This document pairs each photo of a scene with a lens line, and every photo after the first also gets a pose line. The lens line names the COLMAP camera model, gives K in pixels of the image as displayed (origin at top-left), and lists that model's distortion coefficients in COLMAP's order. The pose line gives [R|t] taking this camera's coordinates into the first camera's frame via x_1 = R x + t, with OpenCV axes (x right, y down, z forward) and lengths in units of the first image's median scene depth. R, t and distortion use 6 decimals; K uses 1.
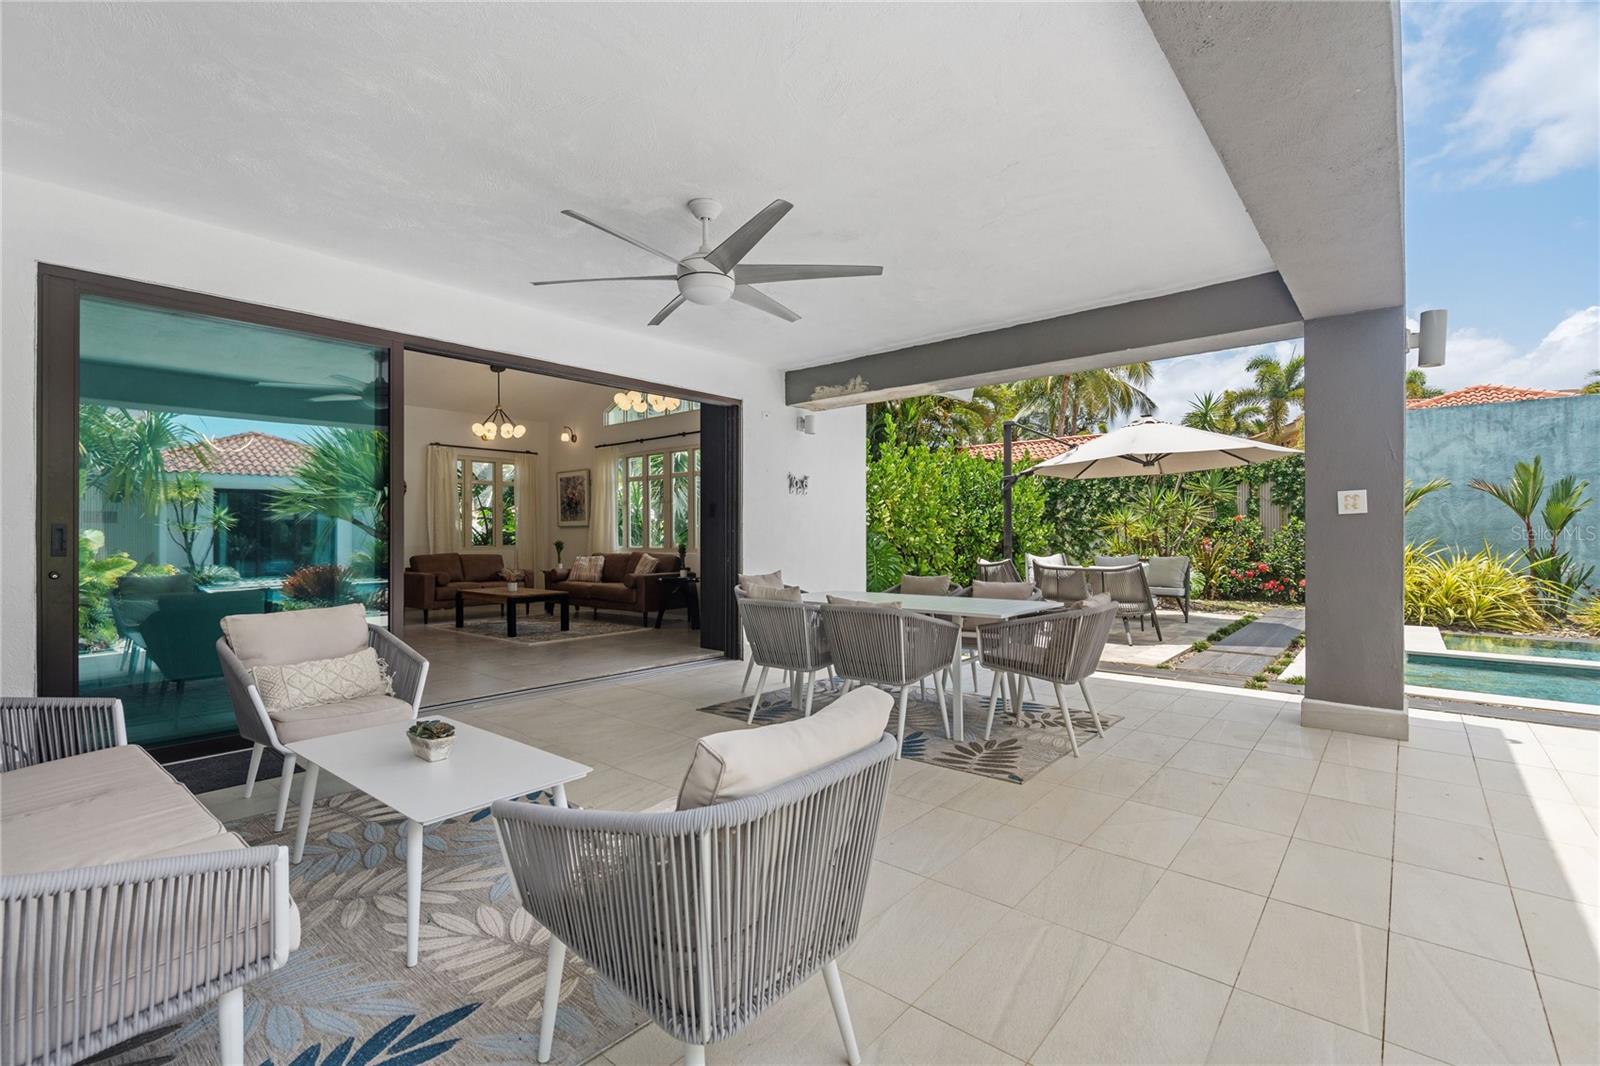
lens RADIAL K [[721.6, 0, 801.0], [0, 721.6, 531.9], [0, 0, 1]] dist [0.000318, 0.000375]
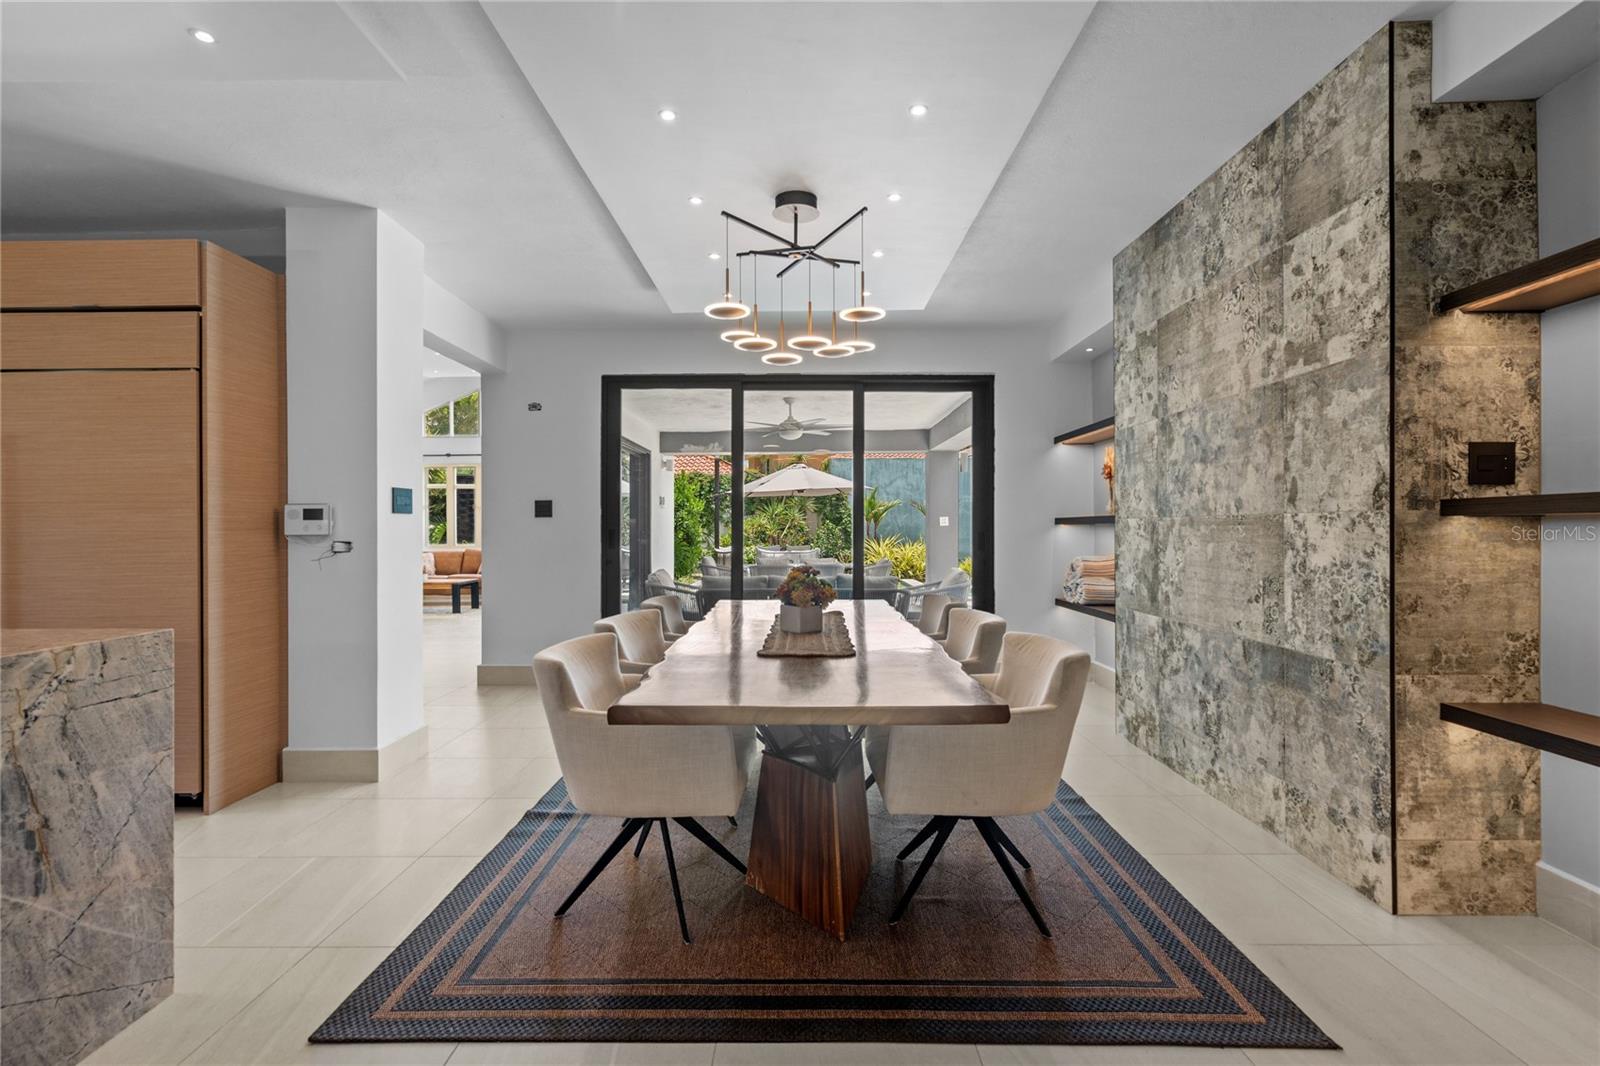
lens RADIAL K [[795.8, 0, 797.9], [0, 795.8, 532.7], [0, 0, 1]] dist [-0.000695, -0.000274]
pose [[0.770479, -0.003662, 0.637455, -0.619710], [0.004907, 0.999988, -0.000187, 0.006229], [-0.637446, 0.003272, 0.770488, -0.395686]]
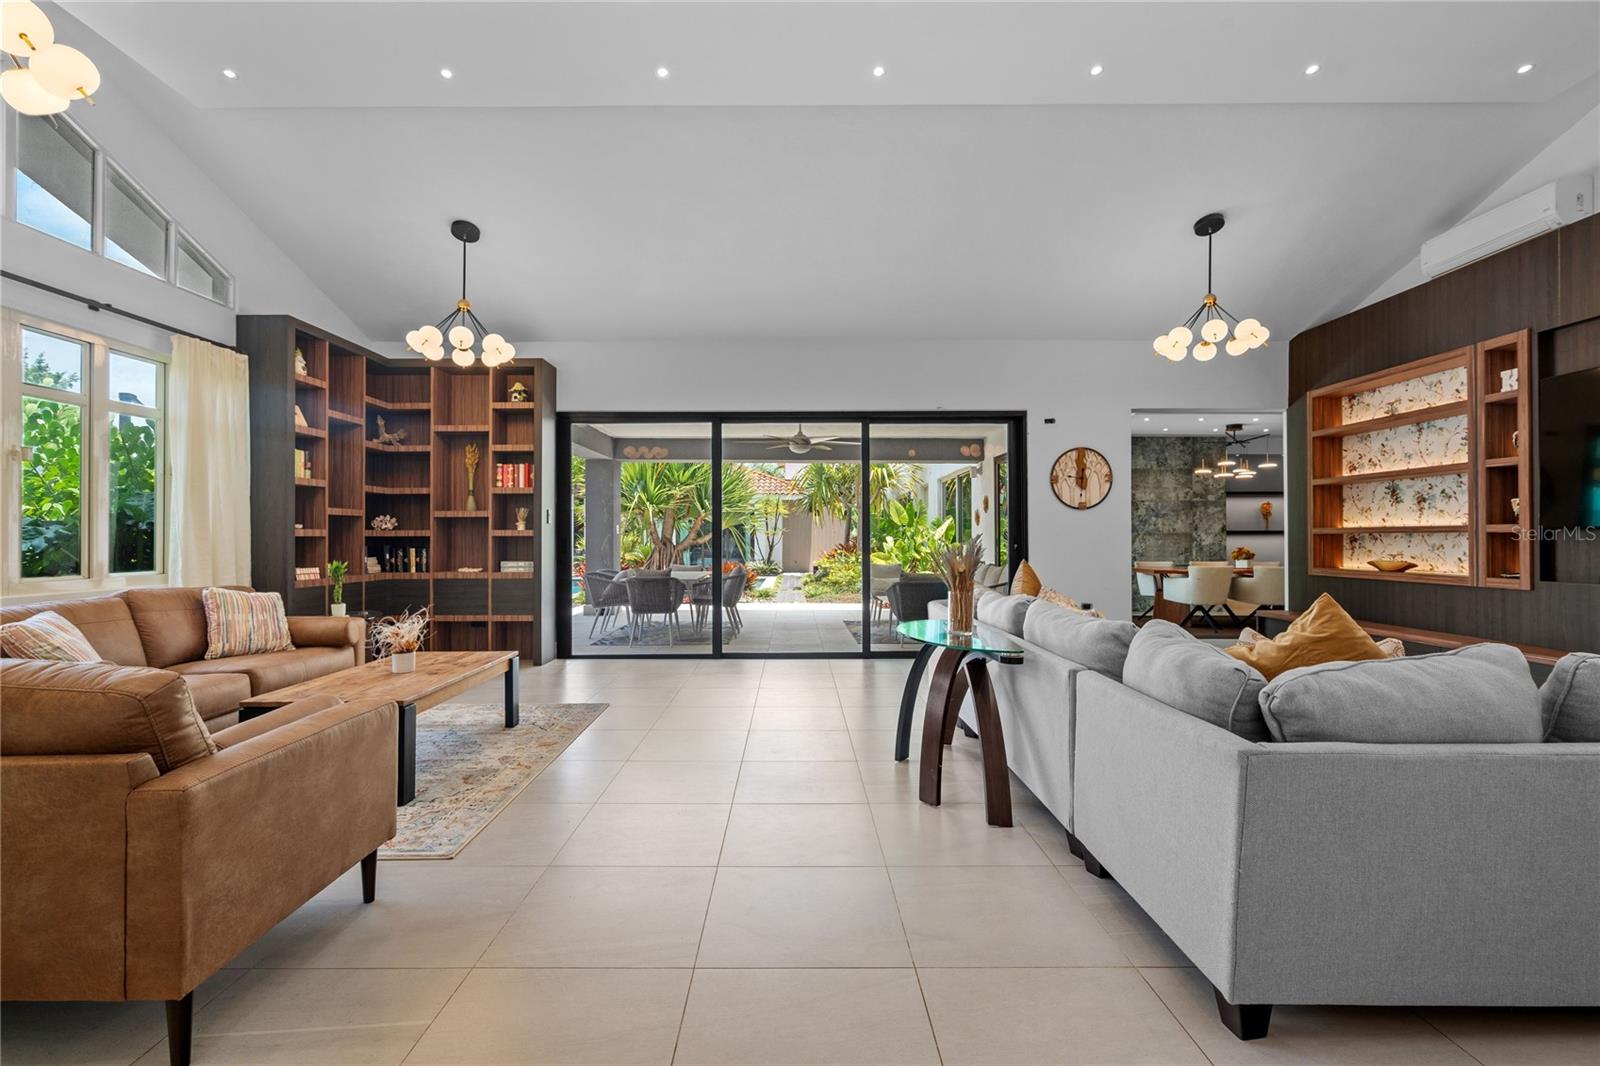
lens RADIAL K [[721.6, 0, 798.6], [0, 721.6, 535.1], [0, 0, 1]] dist [0.000318, 0.000375]
pose [[-0.647995, 0.004711, 0.761630, -0.922252], [-0.001082, 0.999974, -0.007106, 0.020907], [-0.761644, -0.005429, -0.647973, 2.680198]]
